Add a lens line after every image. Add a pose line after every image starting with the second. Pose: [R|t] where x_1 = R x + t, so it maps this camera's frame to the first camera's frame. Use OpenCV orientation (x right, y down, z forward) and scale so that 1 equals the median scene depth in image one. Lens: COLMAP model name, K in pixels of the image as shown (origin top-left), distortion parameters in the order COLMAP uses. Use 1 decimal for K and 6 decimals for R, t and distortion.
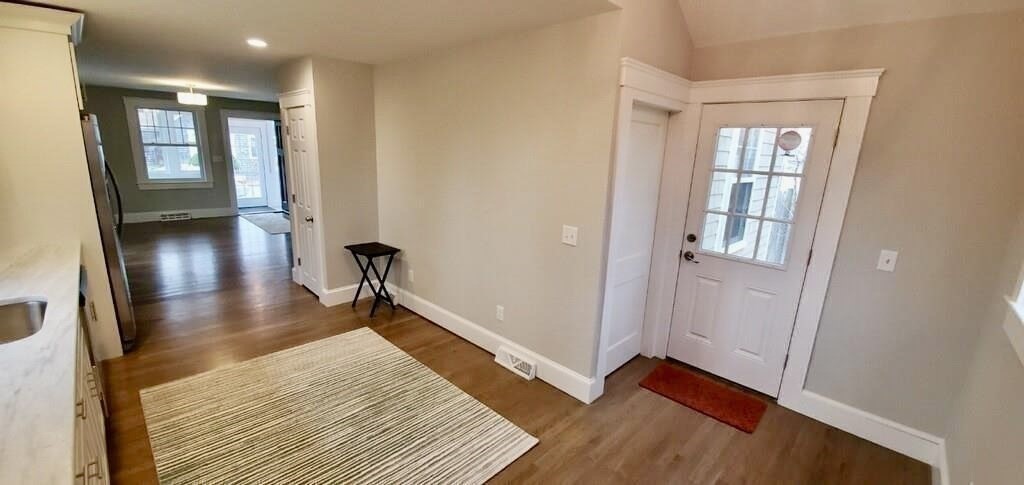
lens RADIAL K [[406.9, 0, 512.0], [0, 406.9, 242.5], [0, 0, 1]] dist [-0.013584, -0.000229]
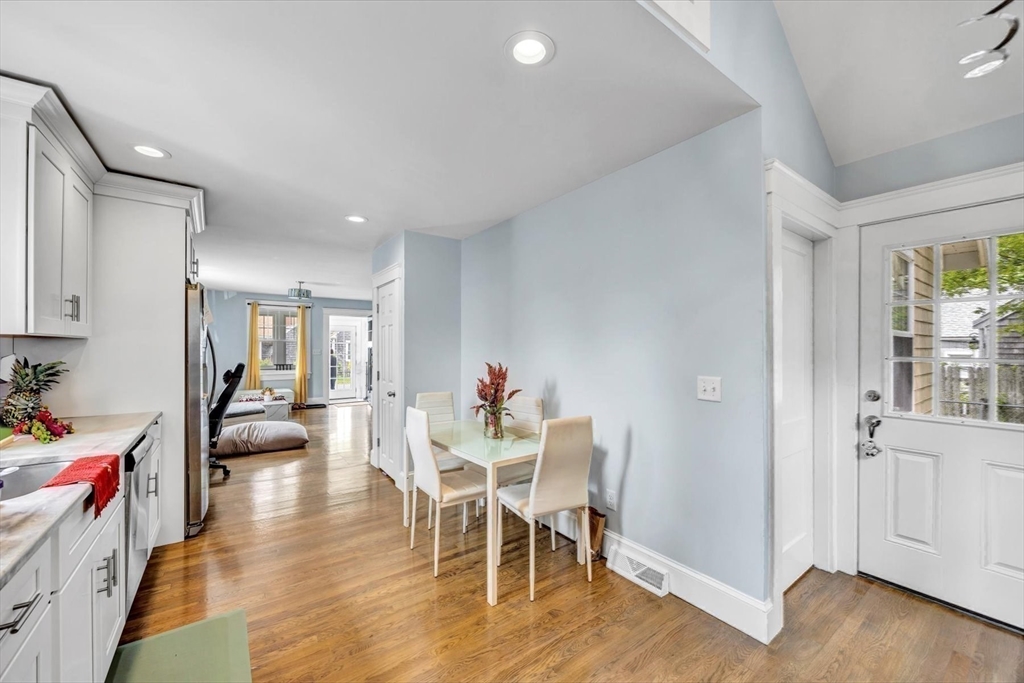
lens RADIAL K [[388.1, 0, 516.3], [0, 388.1, 345.9], [0, 0, 1]] dist [0.016587, -0.008931]
pose [[0.987502, -0.035770, -0.153492, -0.084788], [-0.000150, 0.973691, -0.227872, 0.060244], [0.157605, 0.225047, 0.961517, 0.185610]]
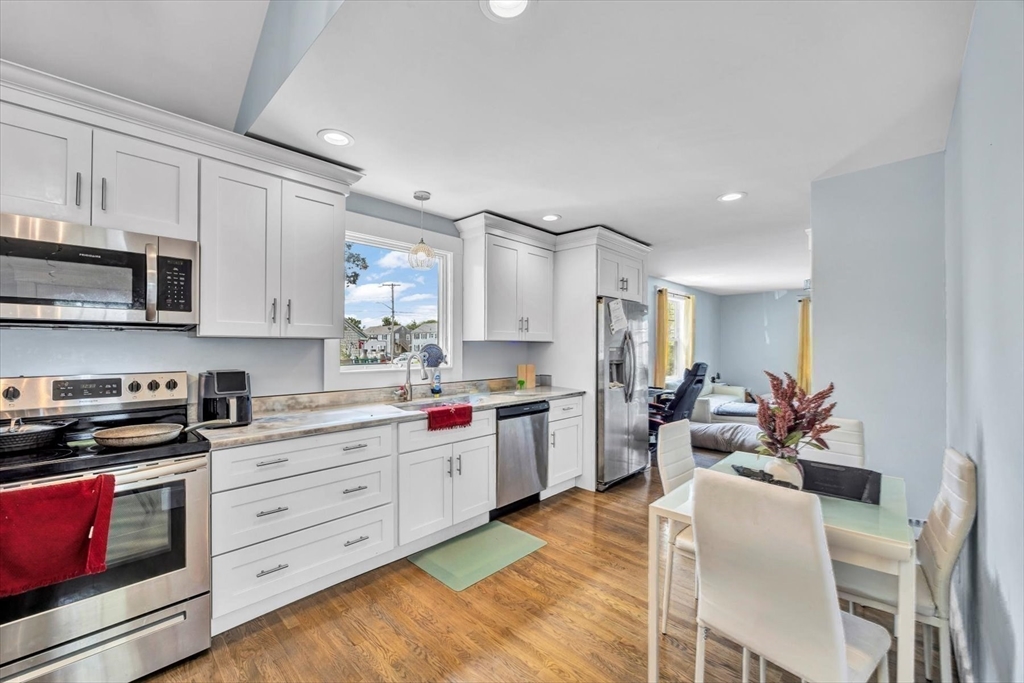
lens RADIAL K [[418.5, 0, 512.0], [0, 418.5, 341.5], [0, 0, 1]] dist [0.000467, 0.000020]
pose [[0.013972, -0.050510, -0.998626, 0.295540], [-0.223727, 0.973245, -0.052357, -0.030133], [0.974552, 0.224151, 0.002298, 0.653016]]
